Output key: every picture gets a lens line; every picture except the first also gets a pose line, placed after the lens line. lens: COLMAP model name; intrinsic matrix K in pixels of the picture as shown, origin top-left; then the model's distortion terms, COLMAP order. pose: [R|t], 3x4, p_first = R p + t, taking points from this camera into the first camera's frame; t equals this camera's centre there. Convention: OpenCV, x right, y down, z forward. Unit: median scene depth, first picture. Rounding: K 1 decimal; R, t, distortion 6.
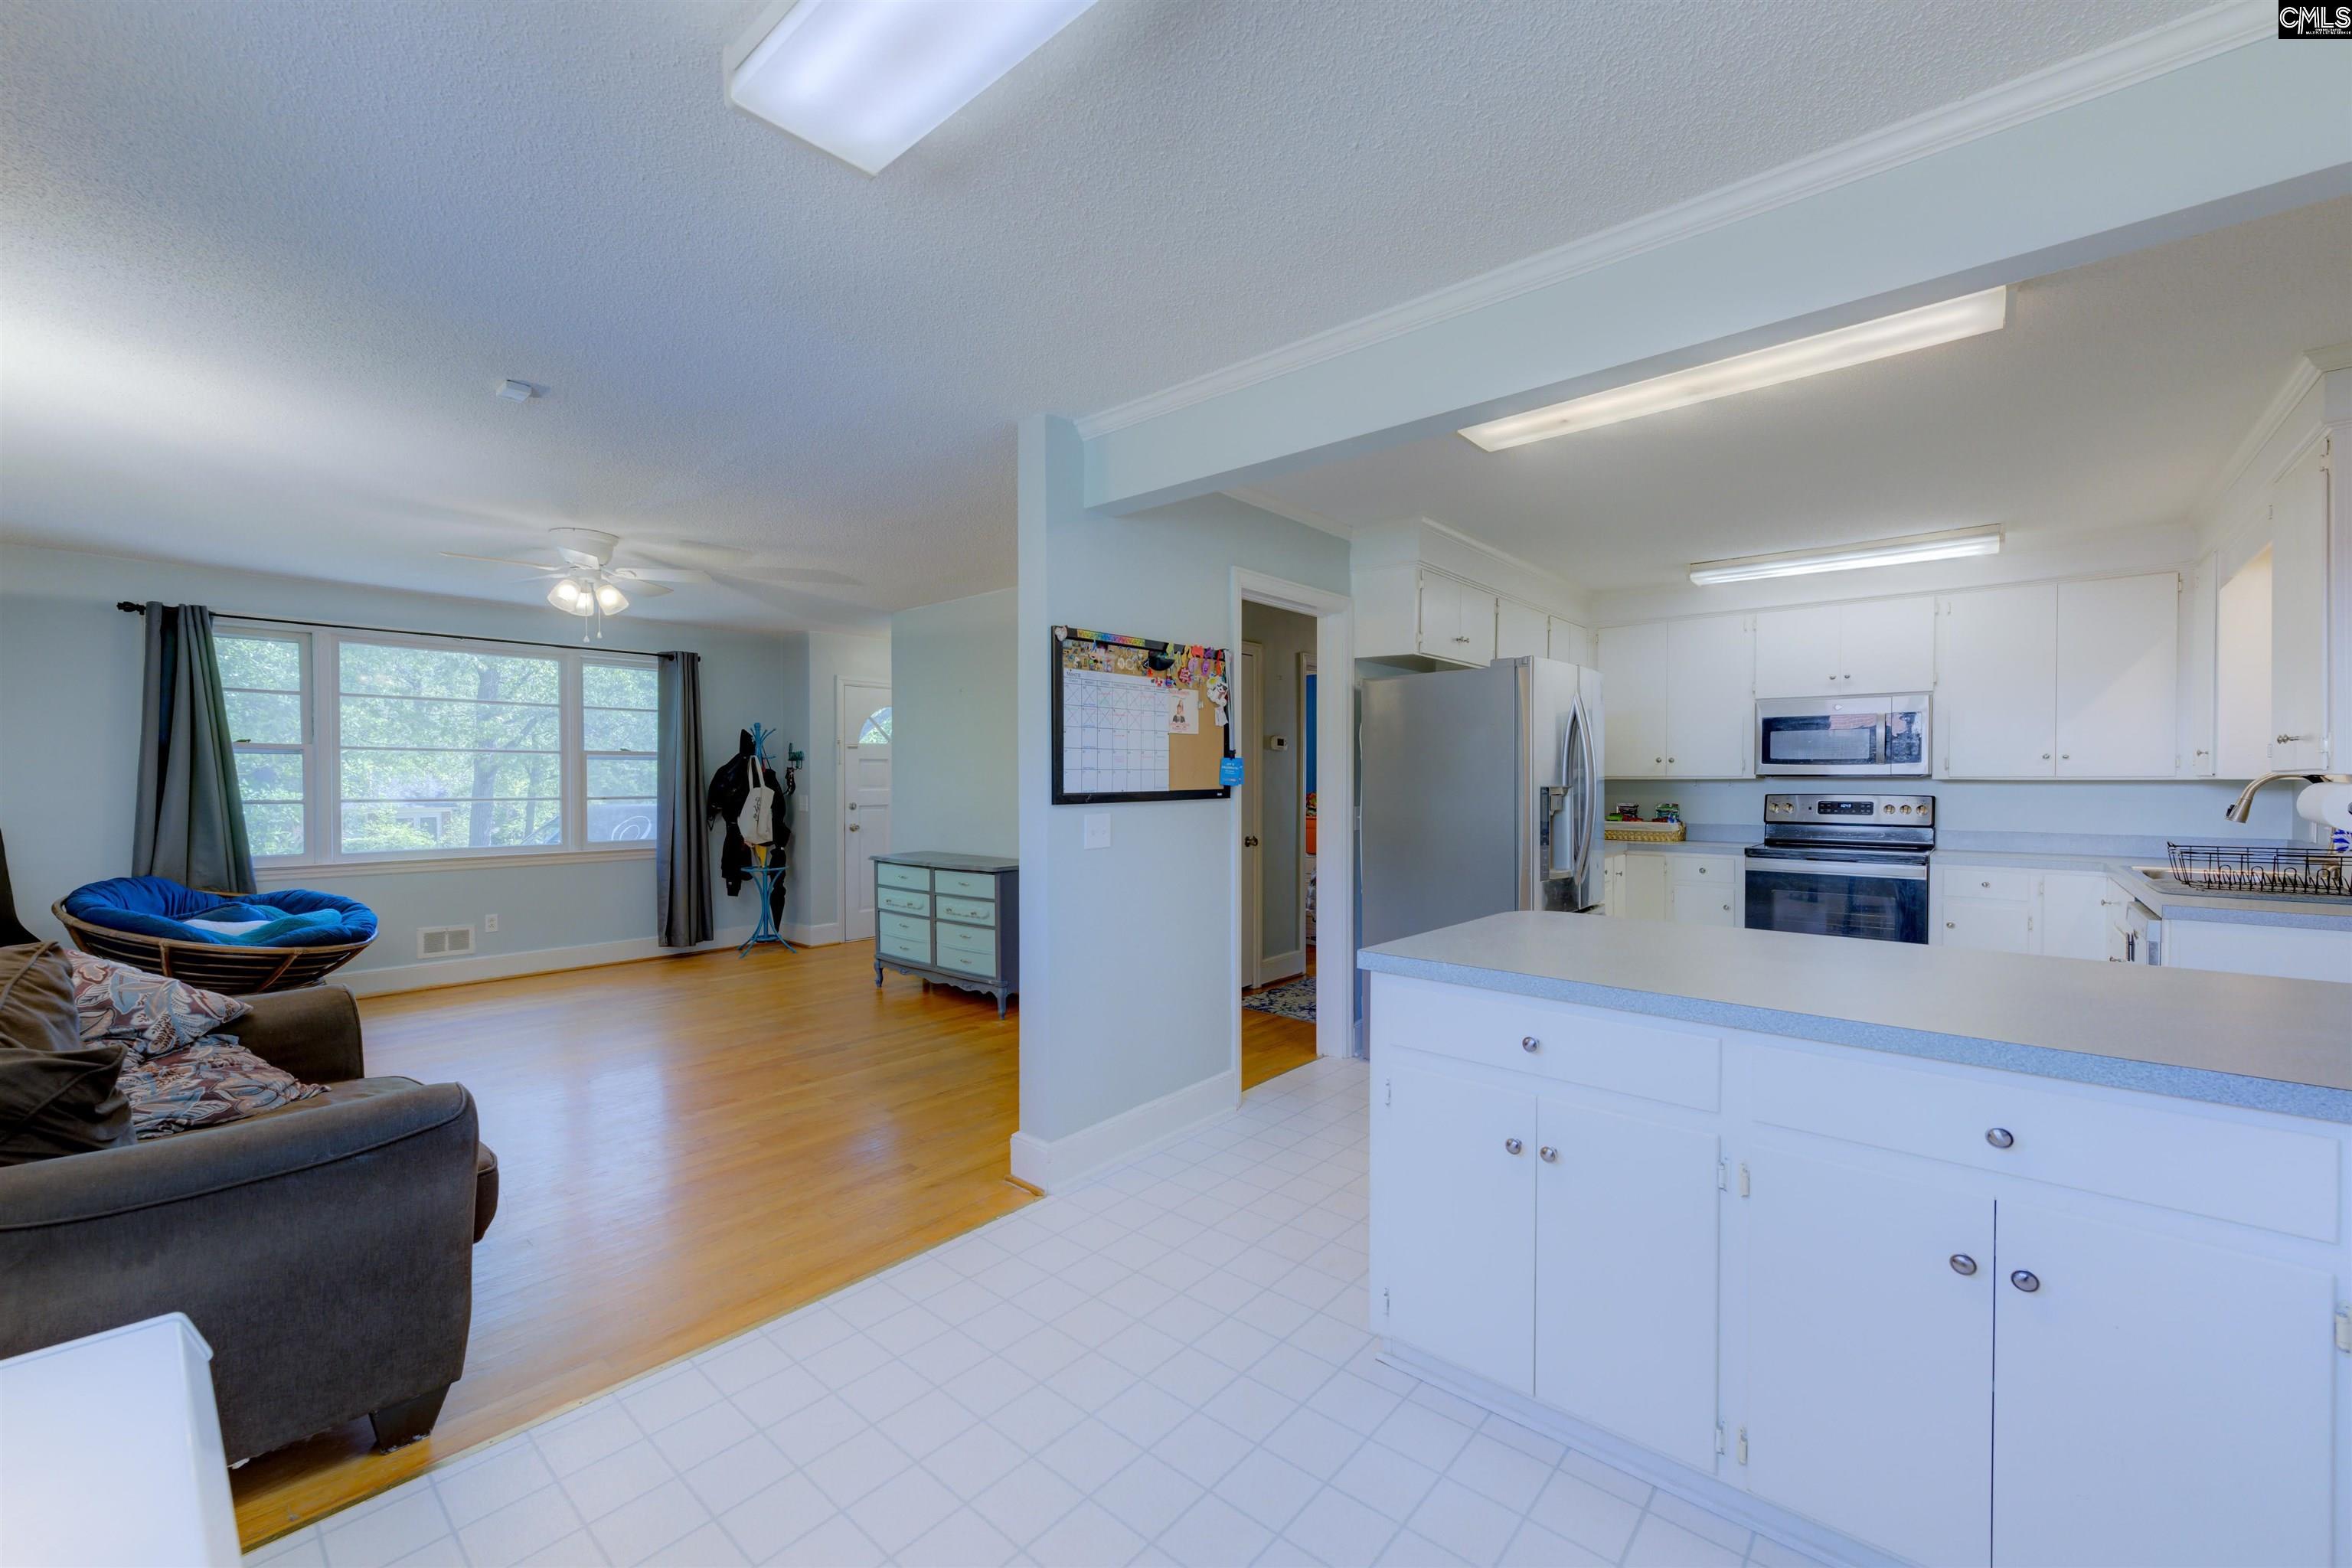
lens RADIAL K [[931.9, 0, 1155.3], [0, 931.9, 788.6], [0, 0, 1]] dist [-0.005656, 0.002234]
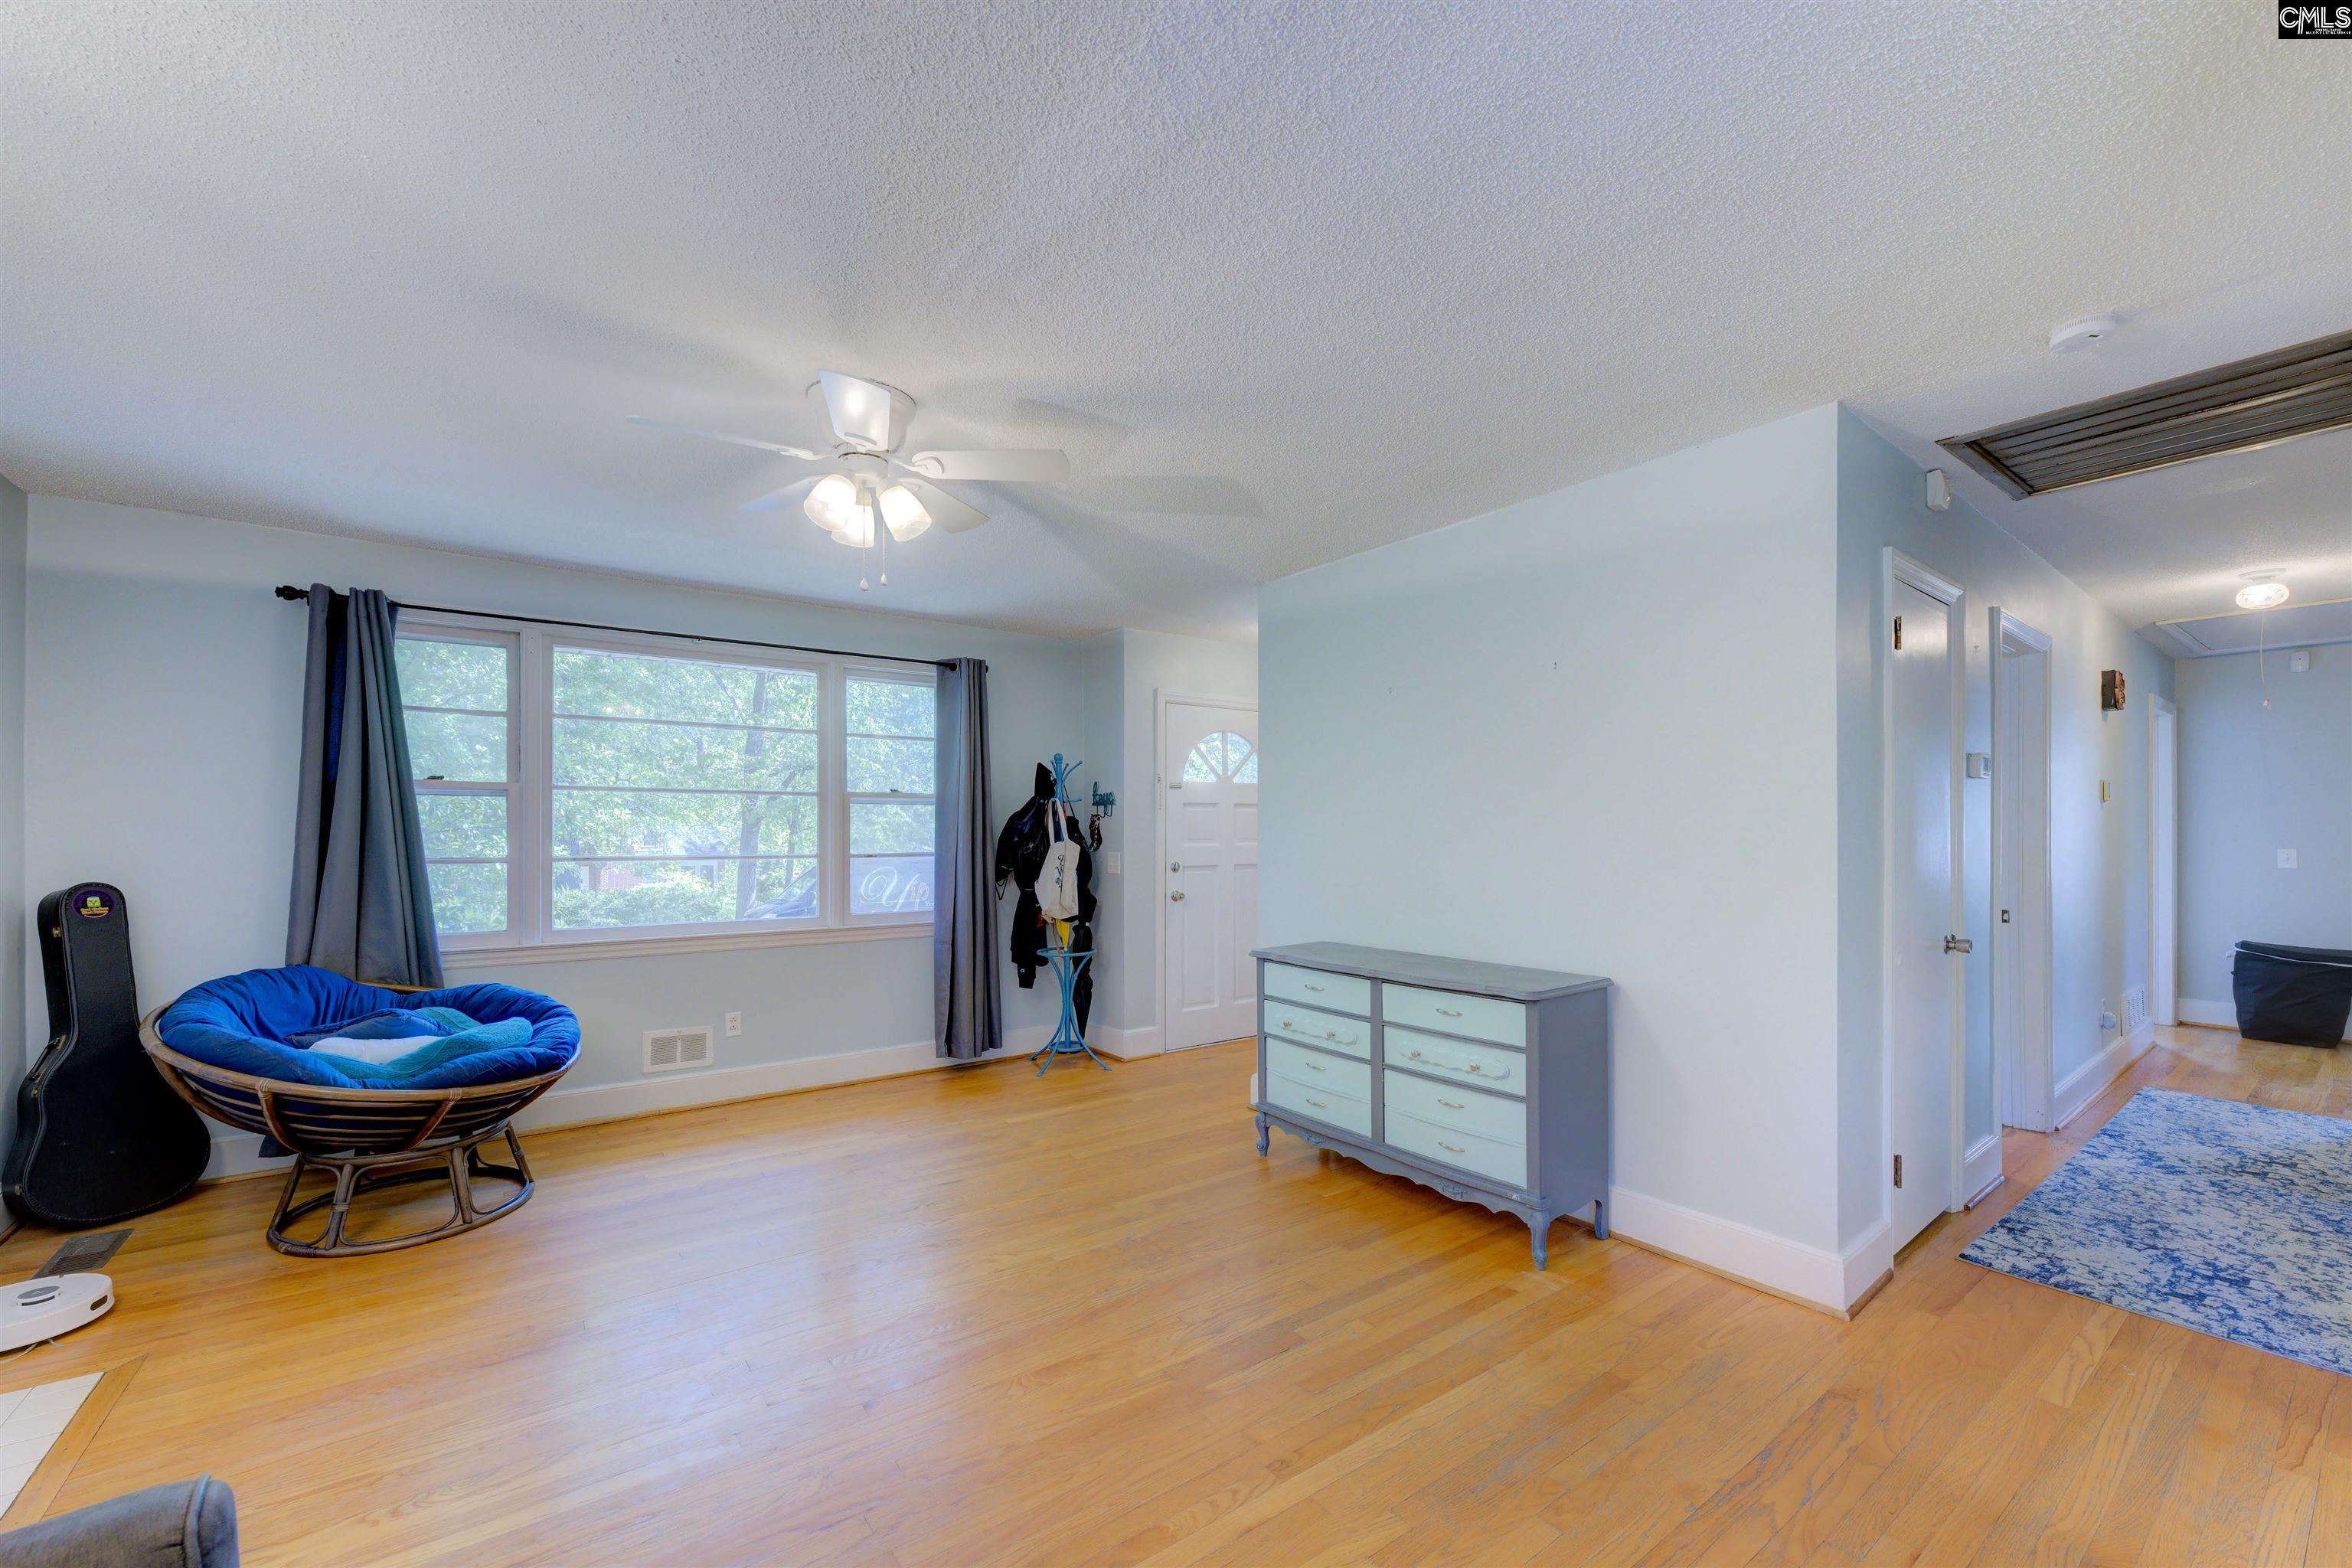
lens RADIAL K [[931.9, 0, 1153.2], [0, 931.9, 830.5], [0, 0, 1]] dist [-0.005656, 0.002234]
pose [[0.975839, 0.000695, -0.218488, -0.265628], [-0.002995, 0.999944, -0.010193, -0.003807], [0.218468, 0.010601, 0.975786, 0.409373]]
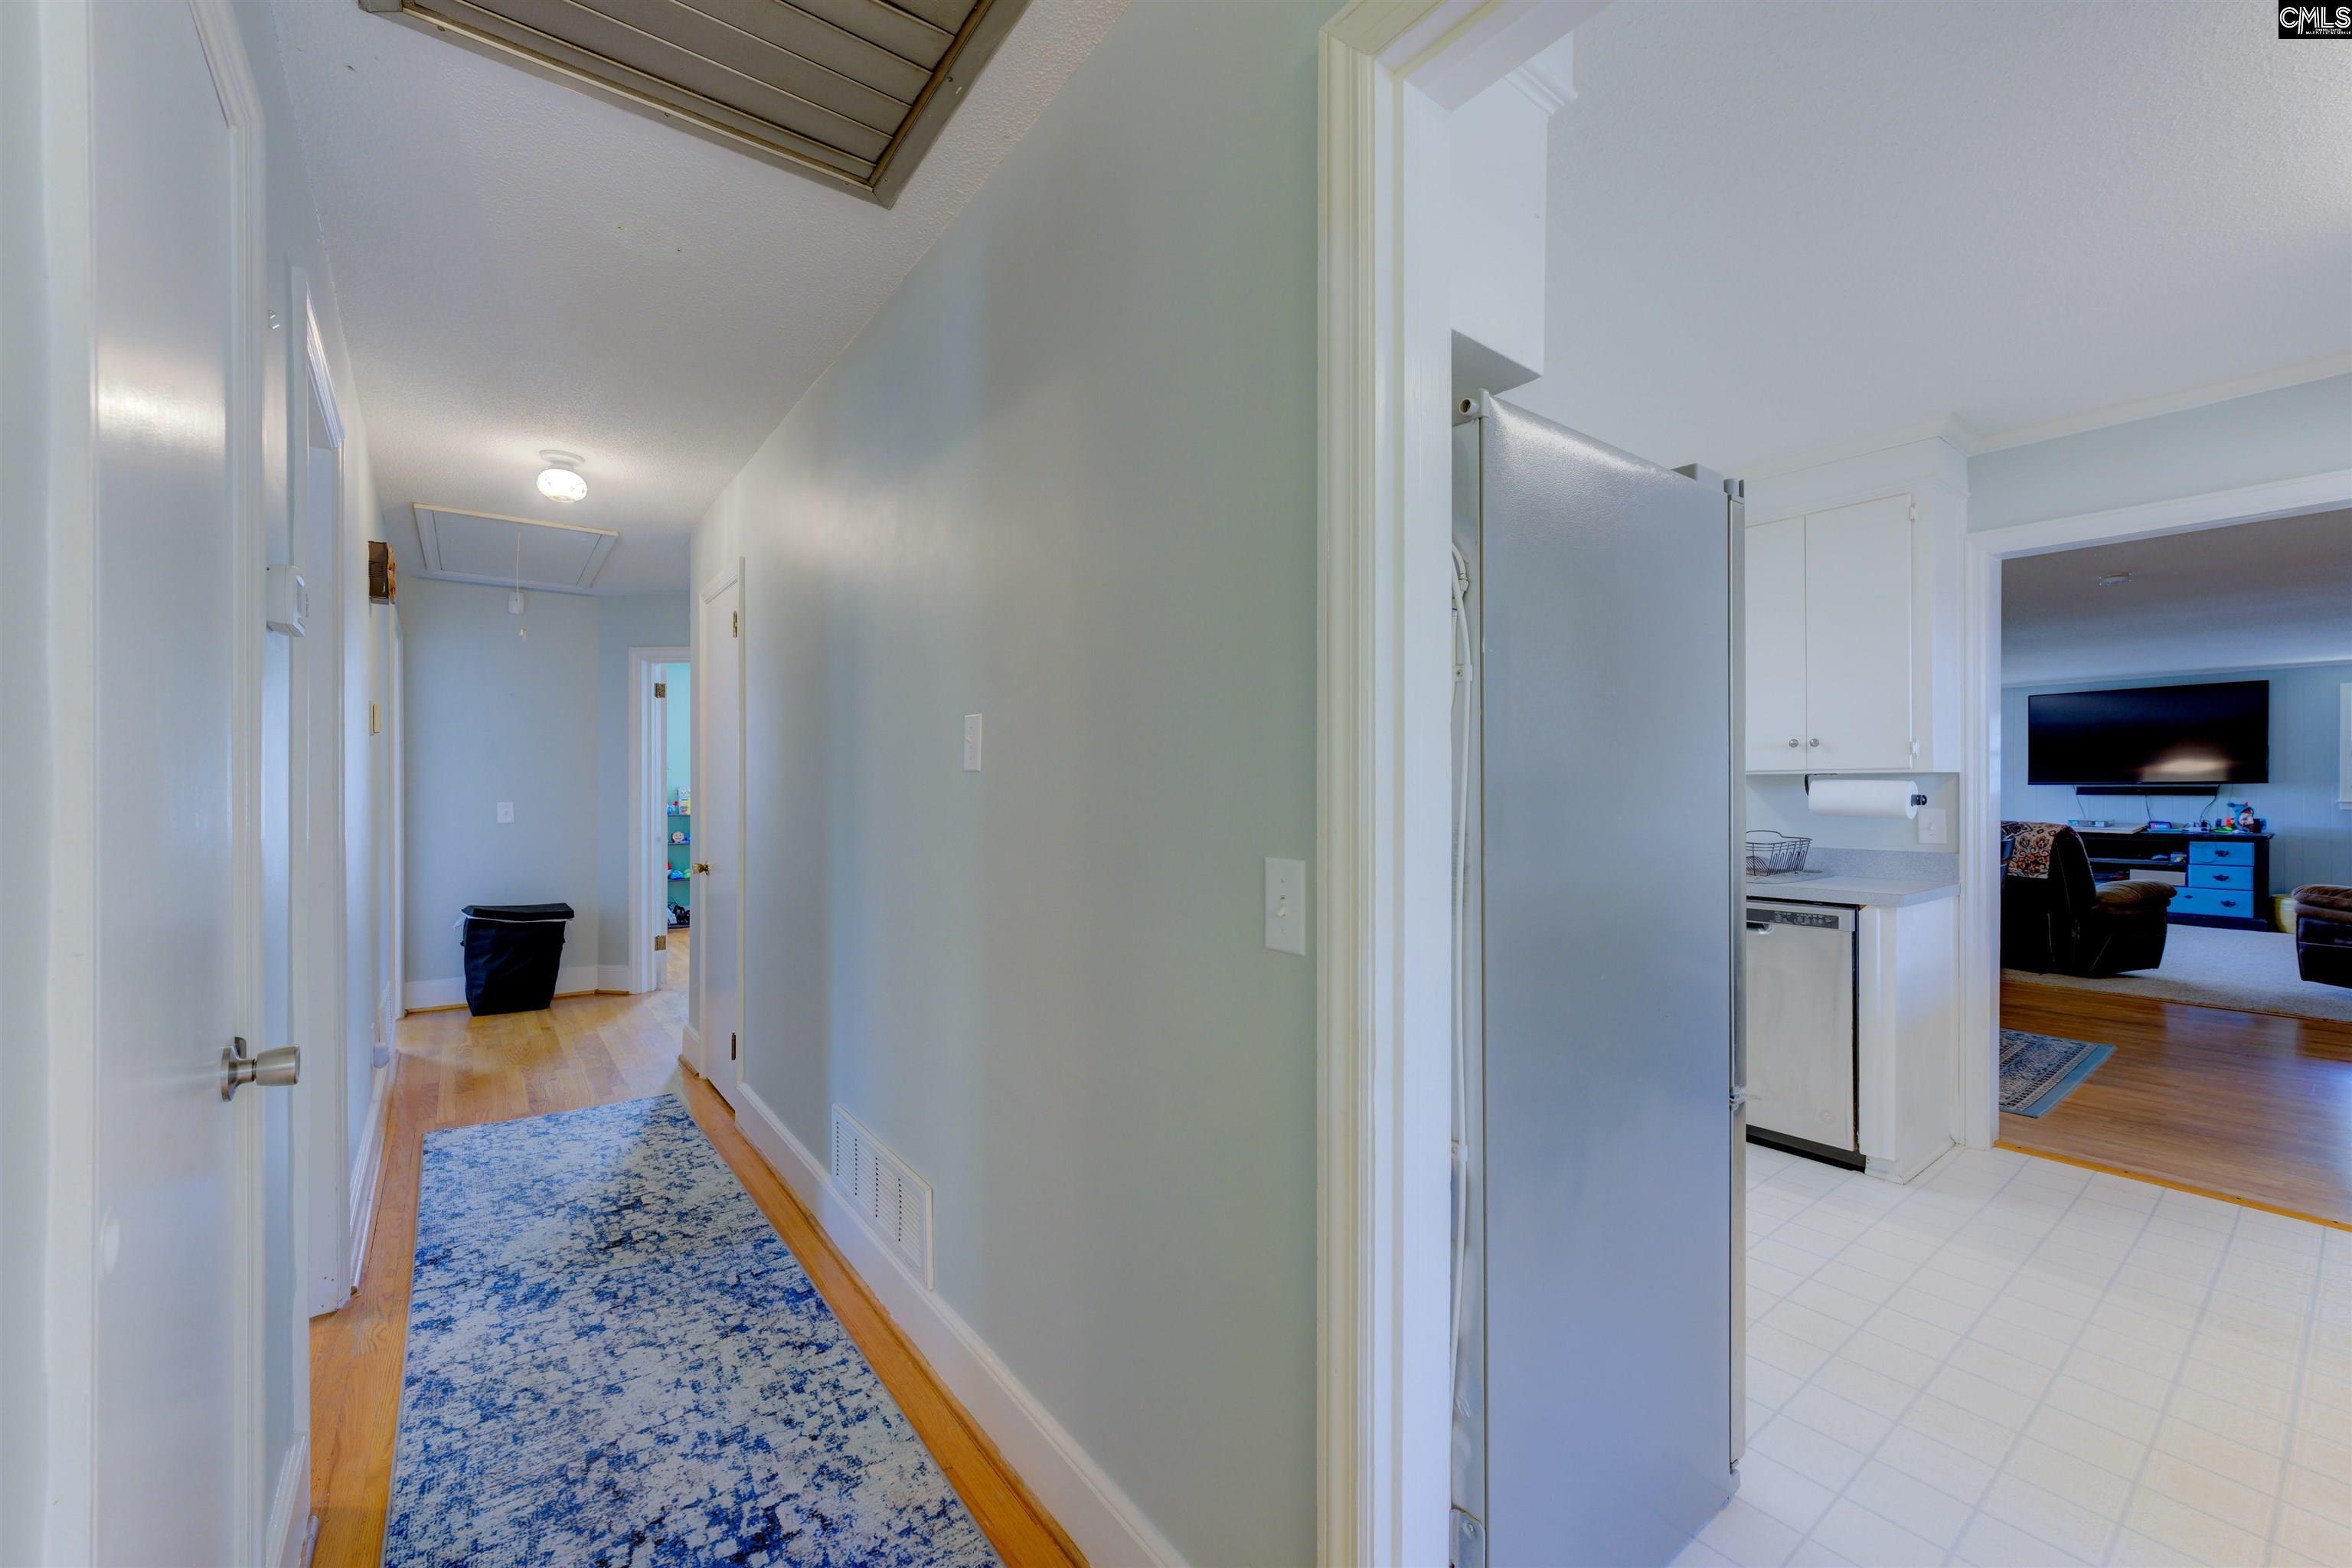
lens RADIAL K [[931.9, 0, 1163.9], [0, 931.9, 792.7], [0, 0, 1]] dist [-0.005656, 0.002234]
pose [[0.196314, -0.000118, 0.980541, -0.067780], [0.009637, 0.999952, -0.001809, 0.001707], [-0.980494, 0.009805, 0.196305, 0.842753]]
